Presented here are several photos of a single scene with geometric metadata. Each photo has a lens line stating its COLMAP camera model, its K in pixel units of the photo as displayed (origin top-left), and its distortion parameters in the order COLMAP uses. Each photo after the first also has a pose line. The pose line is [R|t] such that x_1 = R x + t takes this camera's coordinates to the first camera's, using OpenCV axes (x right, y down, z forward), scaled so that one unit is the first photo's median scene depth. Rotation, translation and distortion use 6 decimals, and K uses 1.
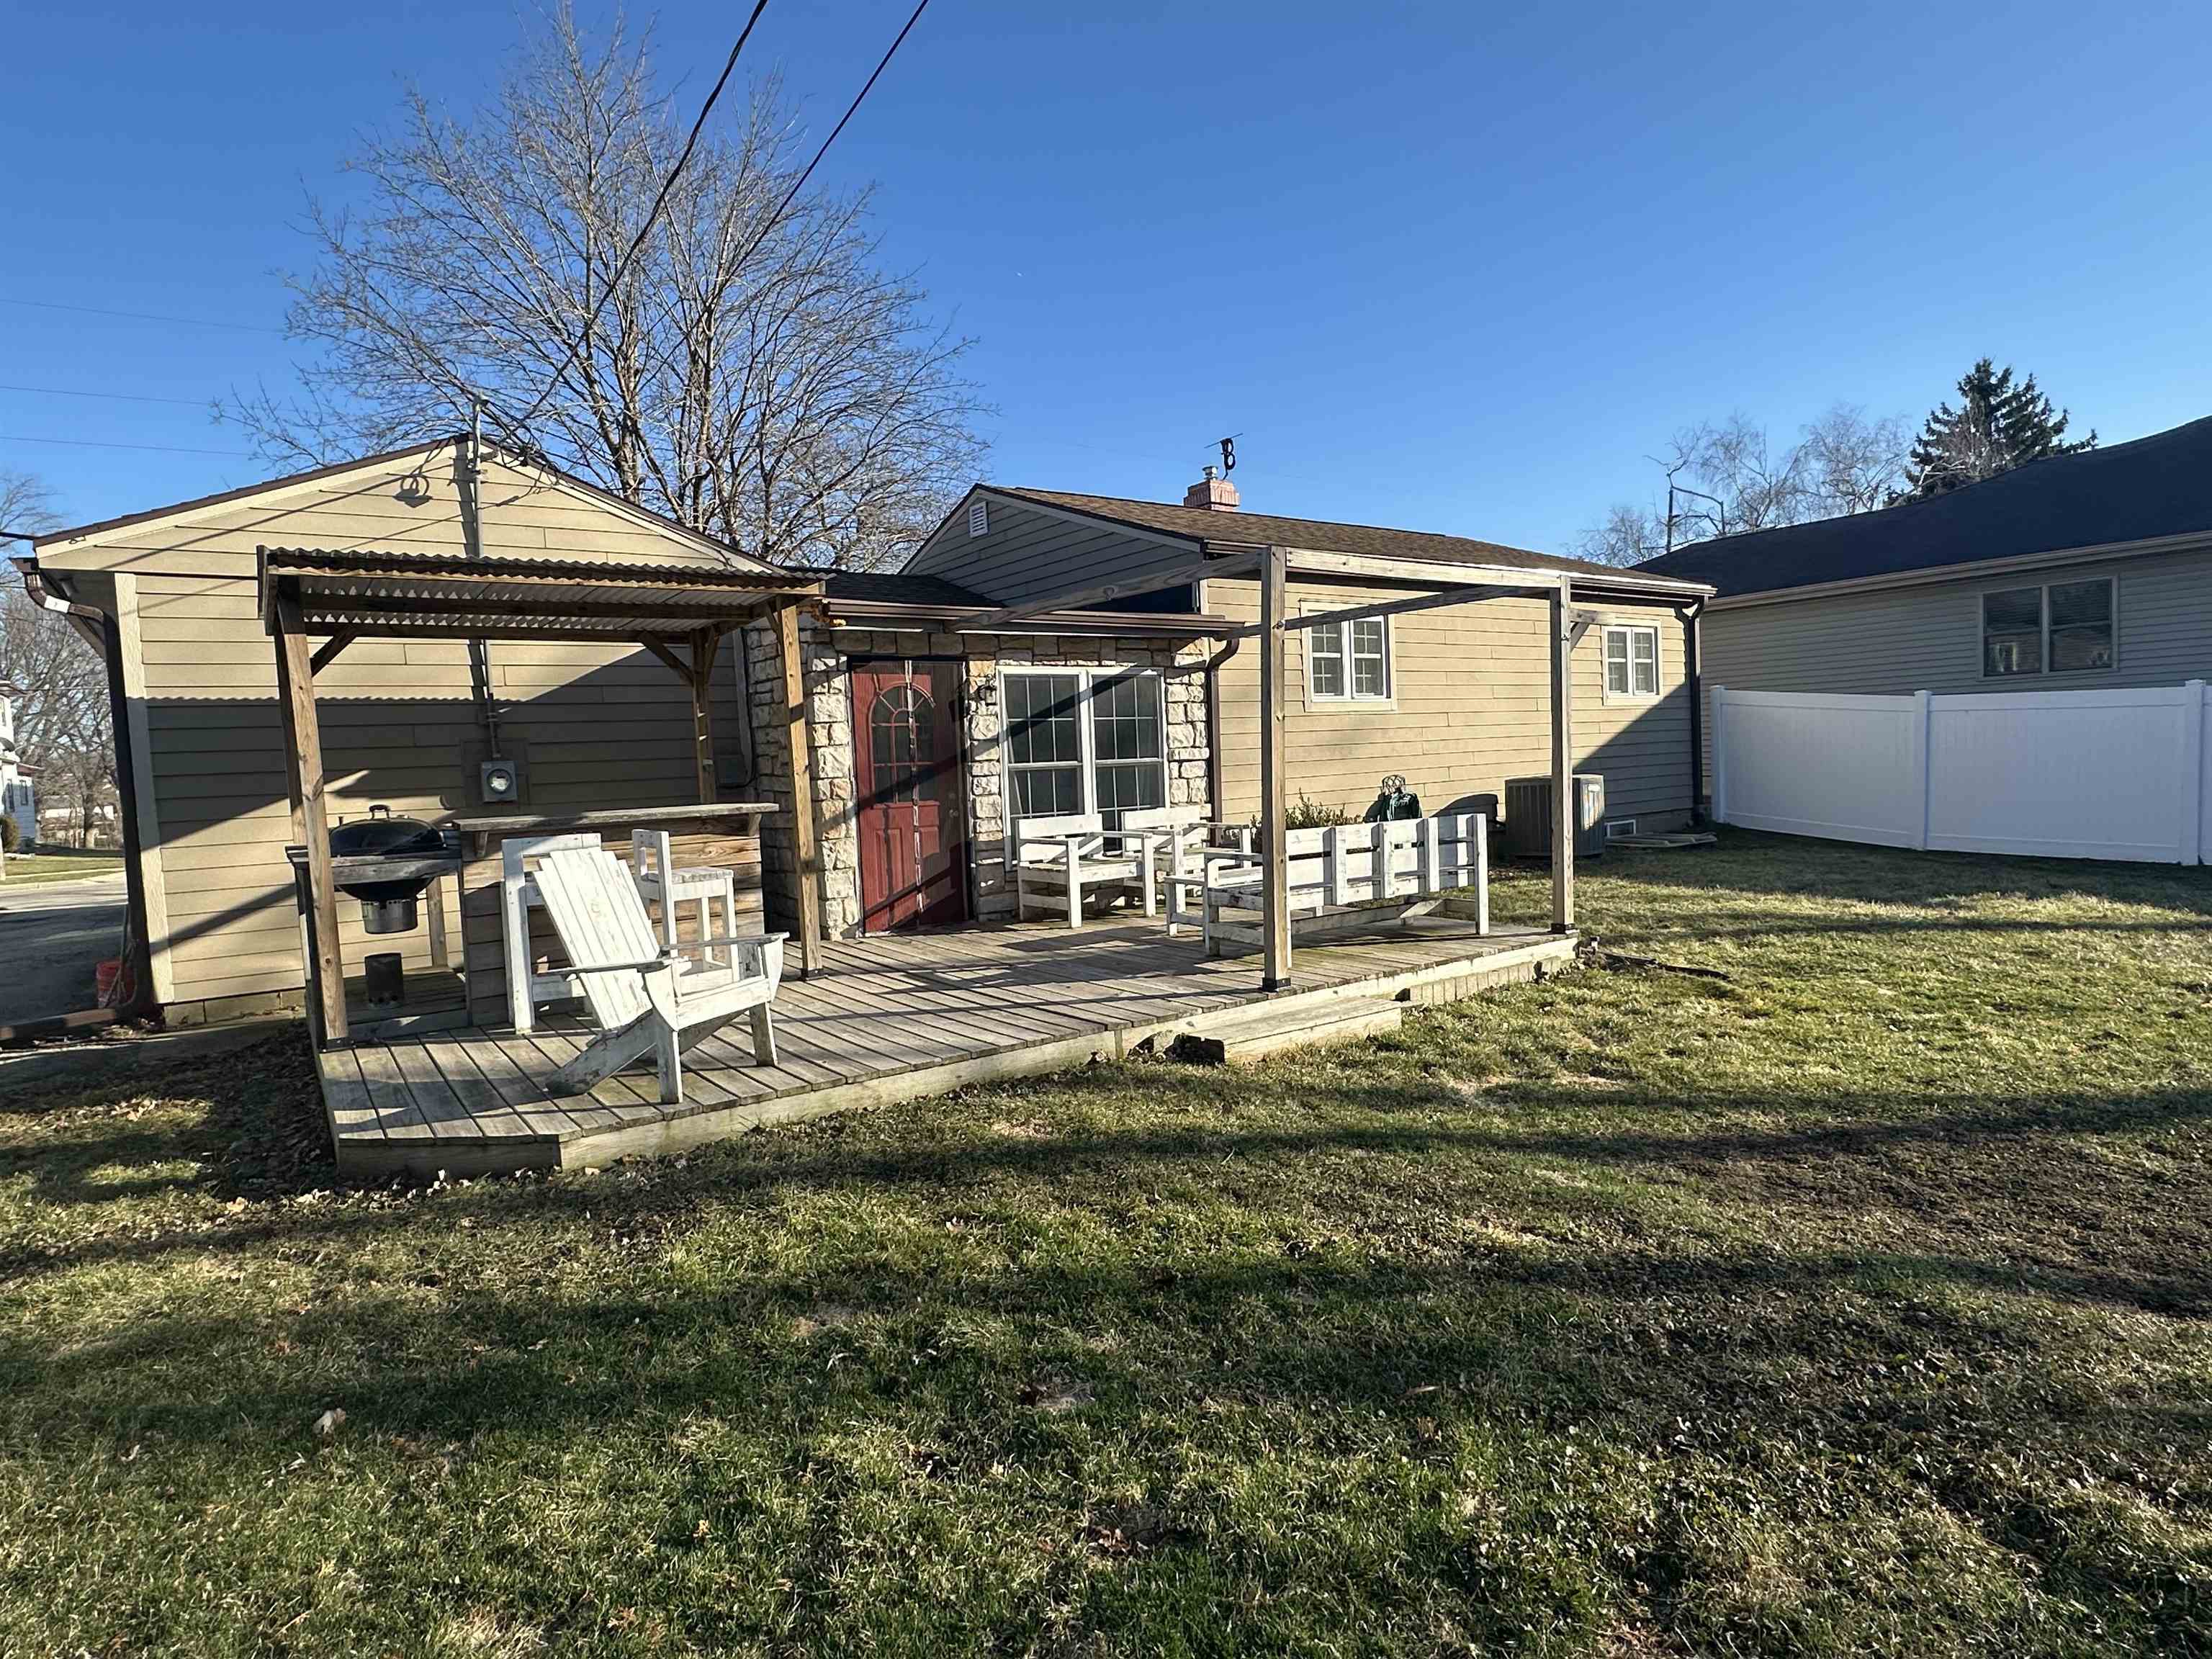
lens RADIAL K [[1212.4, 0, 1106.0], [0, 1212.4, 829.5], [0, 0, 1]] dist [0.001604, 0.001902]
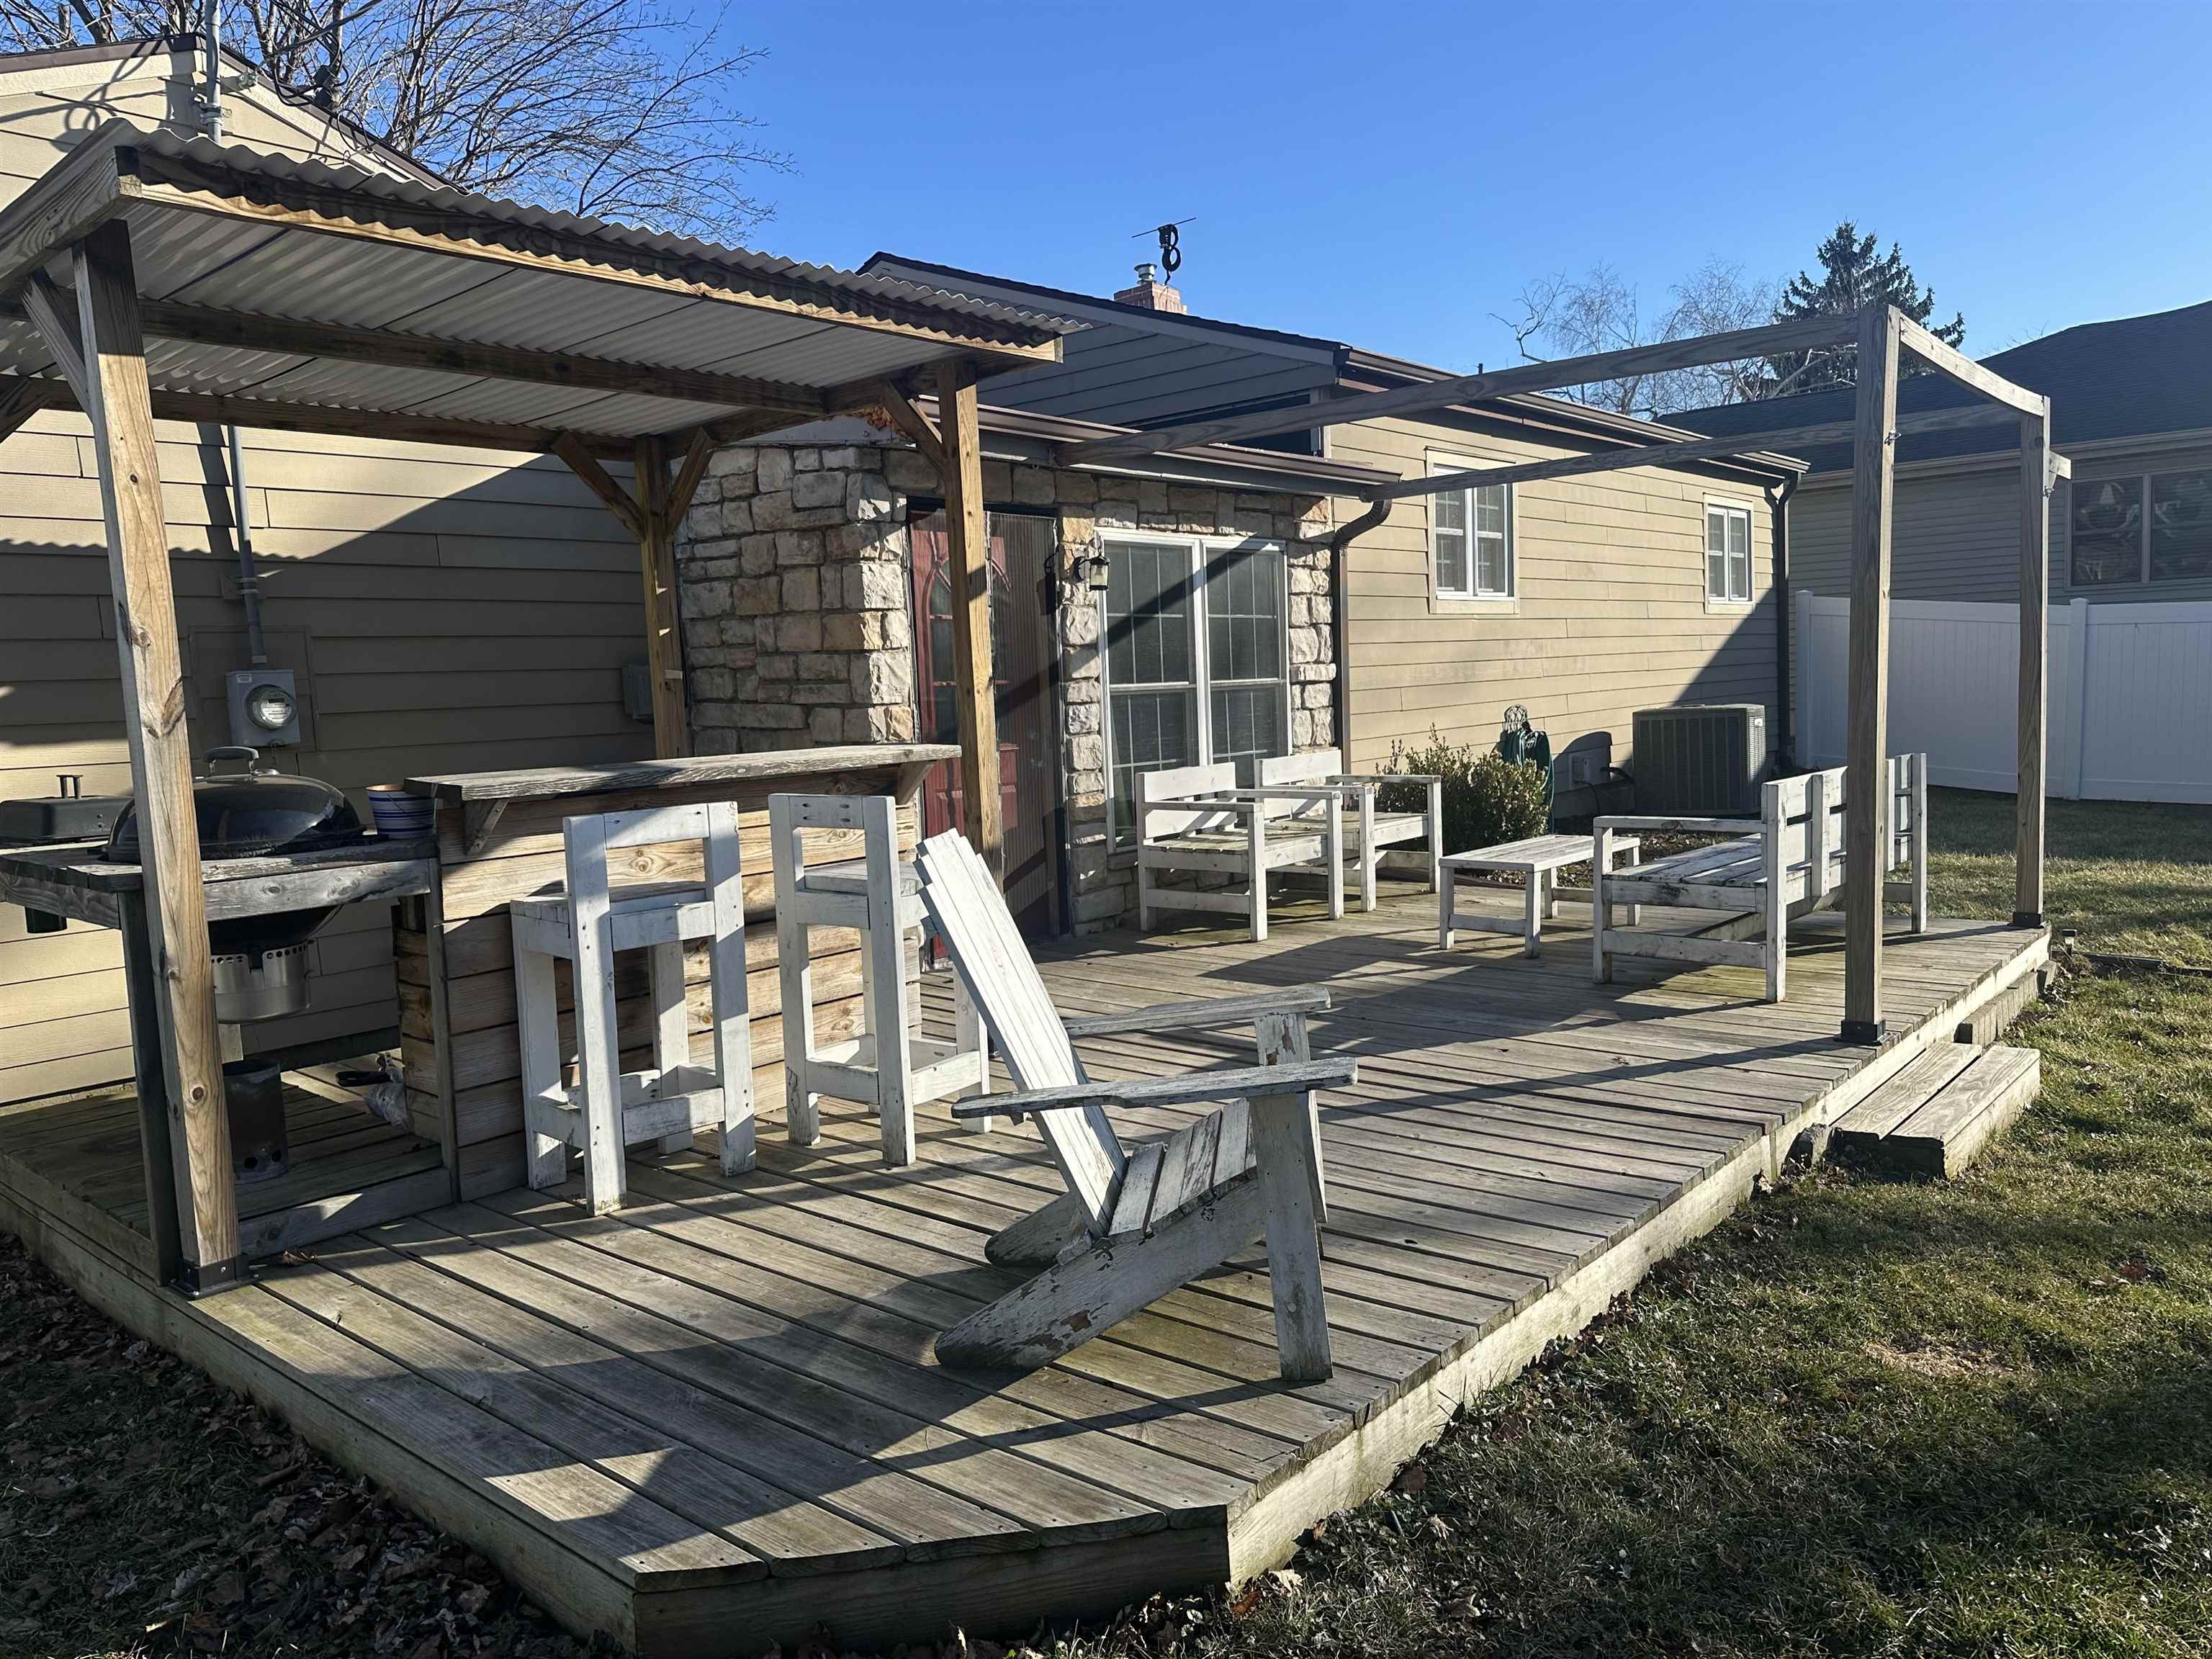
lens RADIAL K [[1547.2, 0, 1106.0], [0, 1547.2, 829.5], [0, 0, 1]] dist [0.114128, -0.157049]
pose [[0.968802, -0.020160, 0.247015, -0.277881], [0.013715, 0.999520, 0.027784, -0.001057], [-0.247456, -0.023529, 0.968613, 0.213915]]
